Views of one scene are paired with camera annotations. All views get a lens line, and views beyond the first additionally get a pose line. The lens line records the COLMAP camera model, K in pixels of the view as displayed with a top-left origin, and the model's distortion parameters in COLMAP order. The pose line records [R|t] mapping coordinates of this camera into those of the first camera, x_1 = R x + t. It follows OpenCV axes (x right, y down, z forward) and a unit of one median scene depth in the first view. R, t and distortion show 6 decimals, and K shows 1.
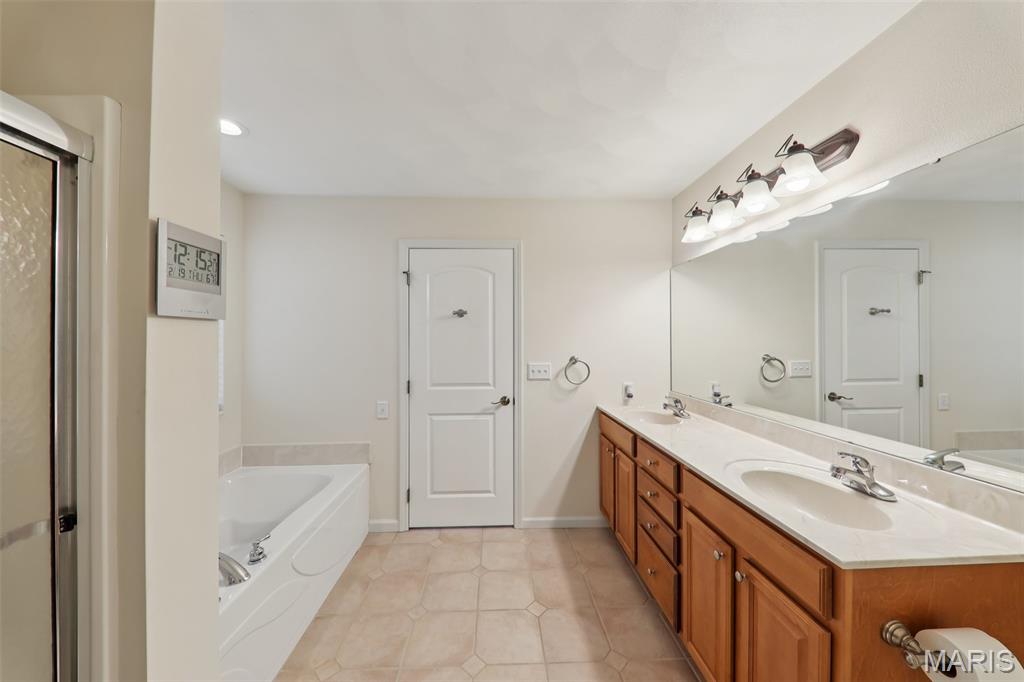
lens RADIAL K [[360.9, 0, 511.9], [0, 360.9, 339.7], [0, 0, 1]] dist [0.011035, -0.001436]
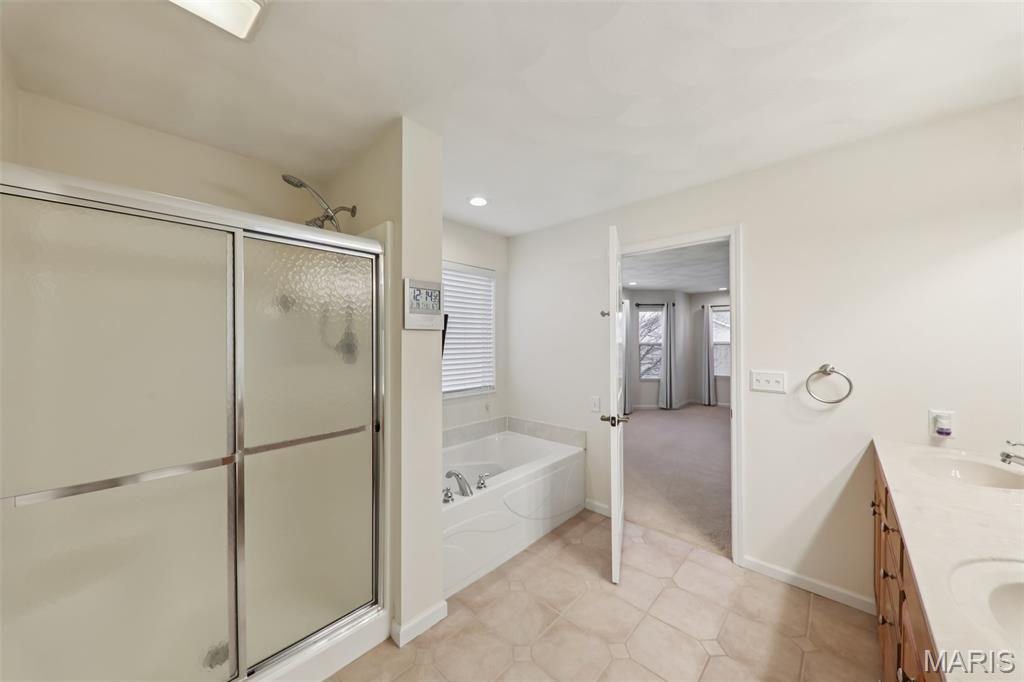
lens RADIAL K [[360.9, 0, 511.3], [0, 360.9, 340.3], [0, 0, 1]] dist [0.011035, -0.001436]
pose [[0.701587, -0.000479, -0.712583, 0.323762], [-0.002359, 0.999993, -0.002994, -0.000385], [0.712580, 0.003781, 0.701581, 0.026638]]
